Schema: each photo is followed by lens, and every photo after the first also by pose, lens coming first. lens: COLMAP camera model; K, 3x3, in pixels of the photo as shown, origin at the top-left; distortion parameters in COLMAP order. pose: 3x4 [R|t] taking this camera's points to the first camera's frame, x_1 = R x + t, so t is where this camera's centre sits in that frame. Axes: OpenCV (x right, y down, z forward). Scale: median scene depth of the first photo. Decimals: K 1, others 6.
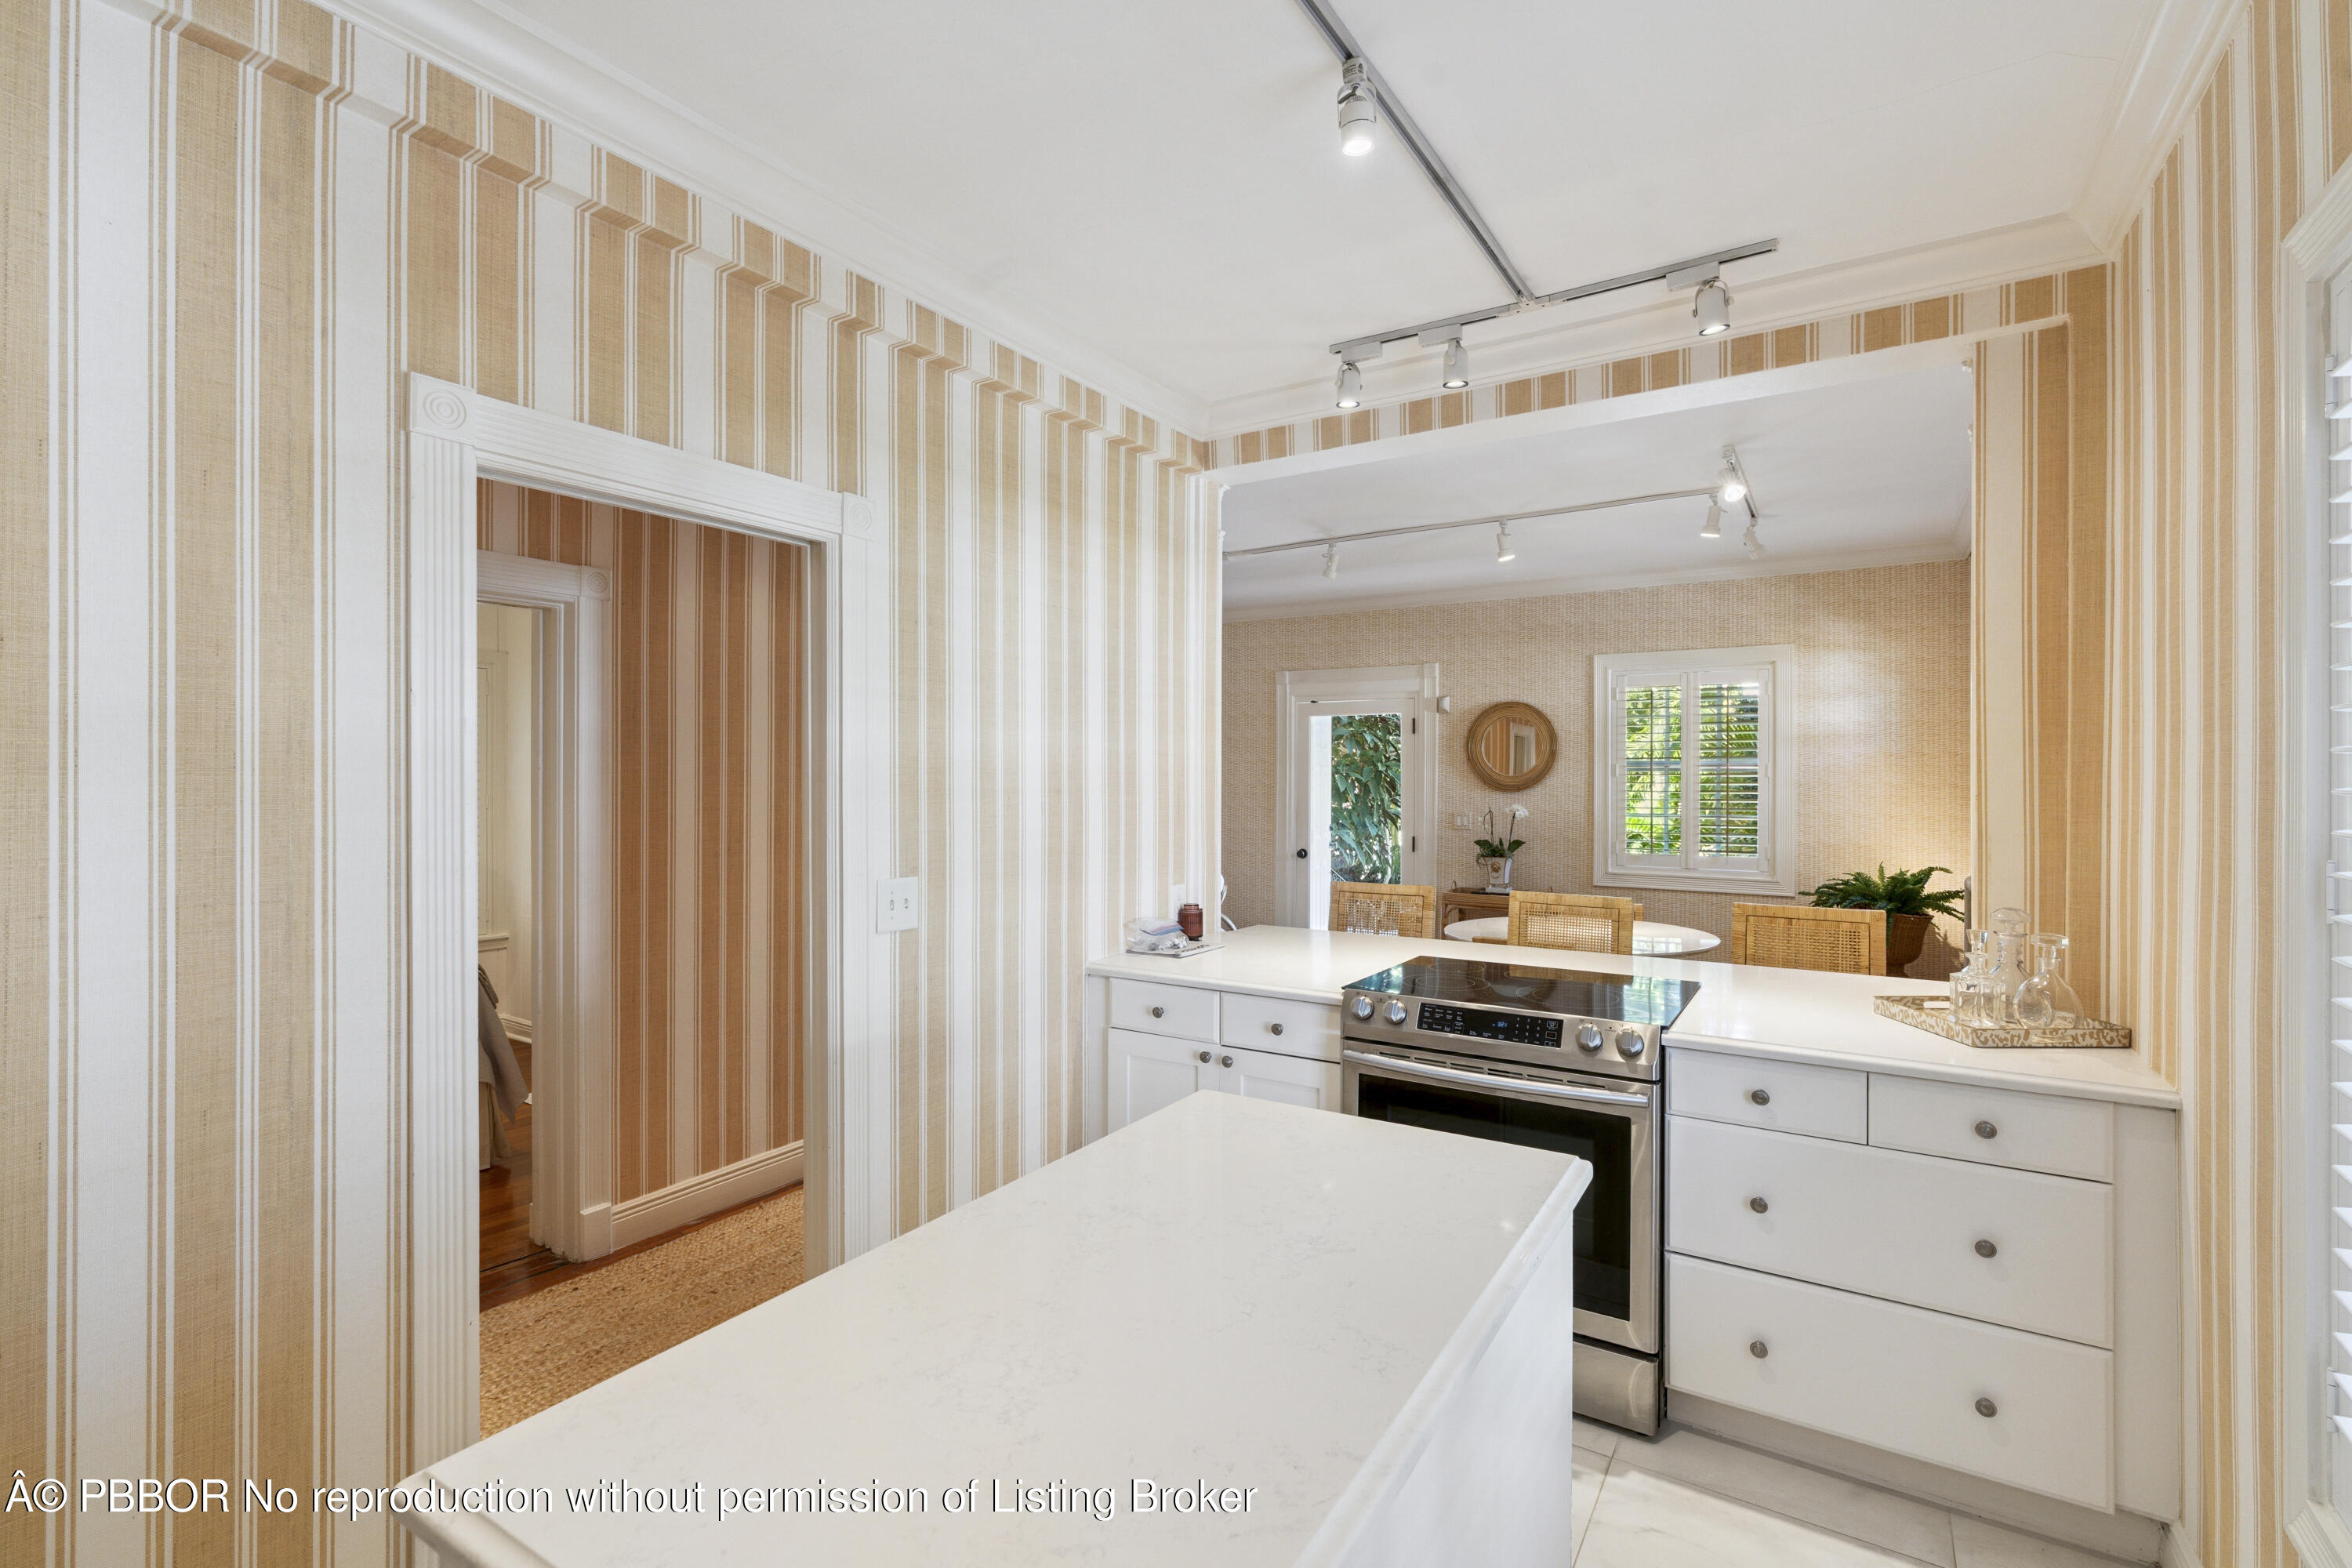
lens RADIAL K [[1069.5, 0, 1159.3], [0, 1069.5, 762.1], [0, 0, 1]] dist [0.003888, 0.001354]
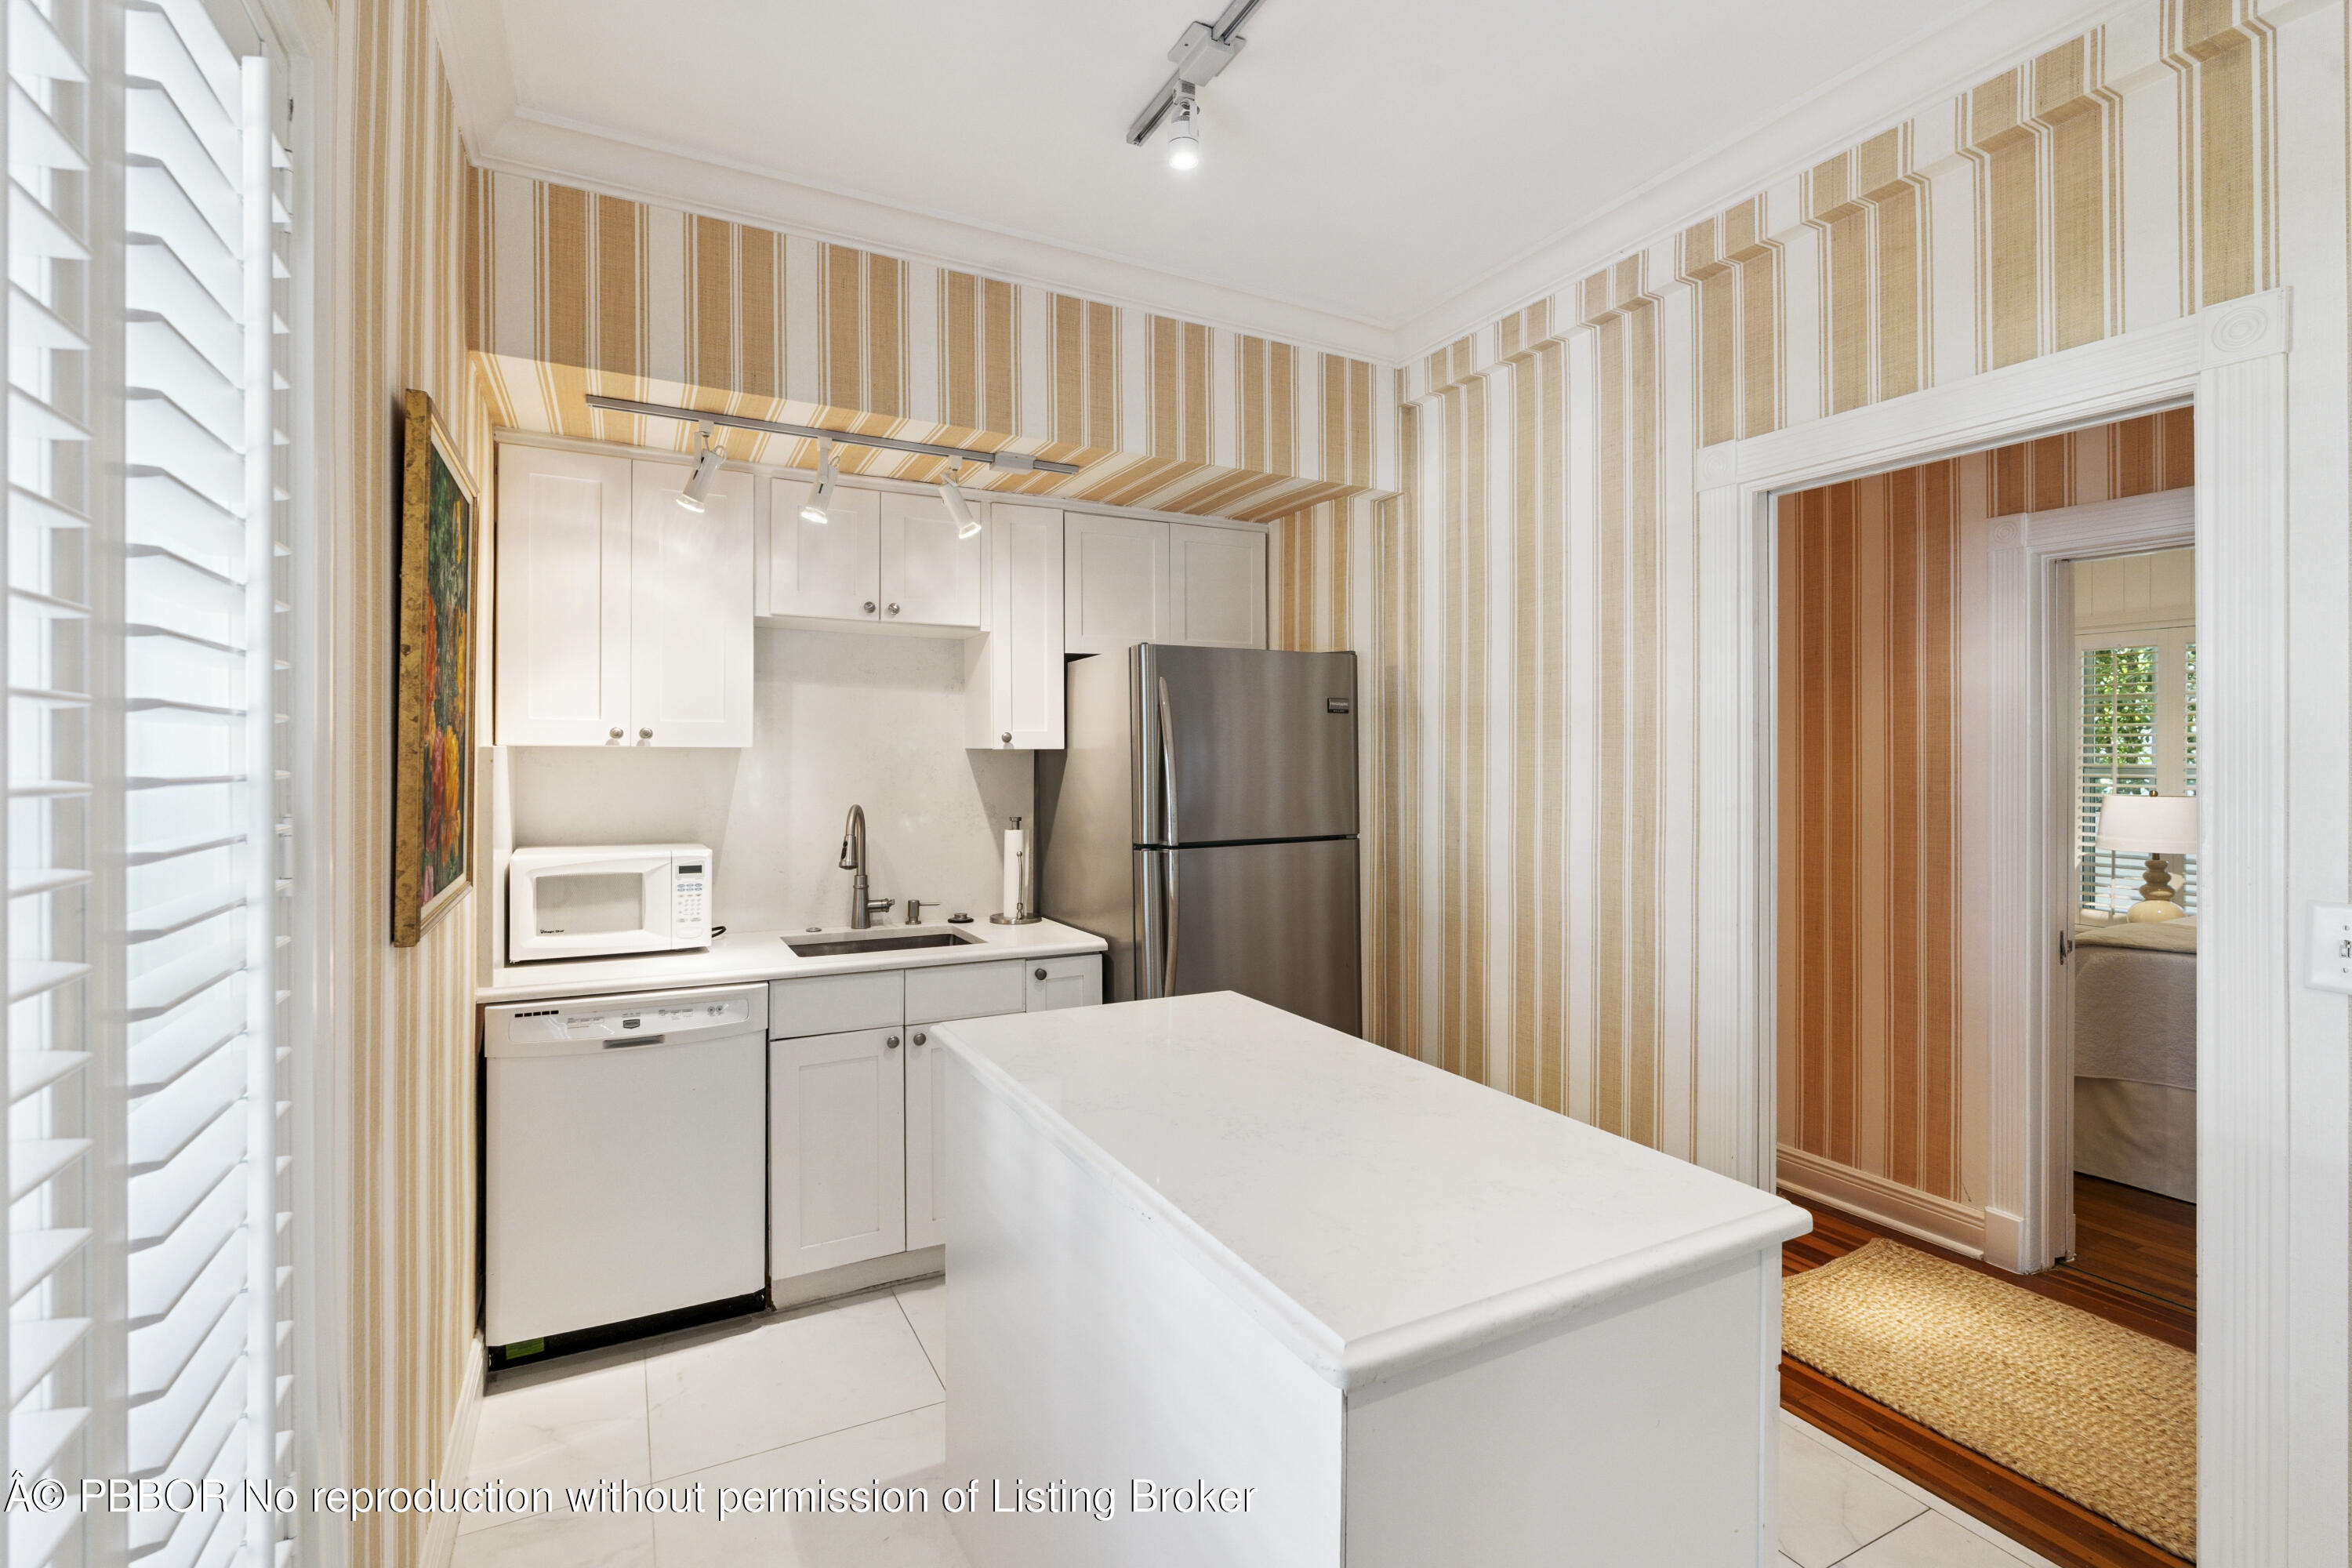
lens RADIAL K [[1069.5, 0, 1165.7], [0, 1069.5, 773.2], [0, 0, 1]] dist [0.003888, 0.001354]
pose [[-0.486190, -0.000659, -0.873853, 0.832123], [-0.005512, 0.999982, 0.002312, 0.057610], [0.873836, 0.005941, -0.486185, 1.031571]]
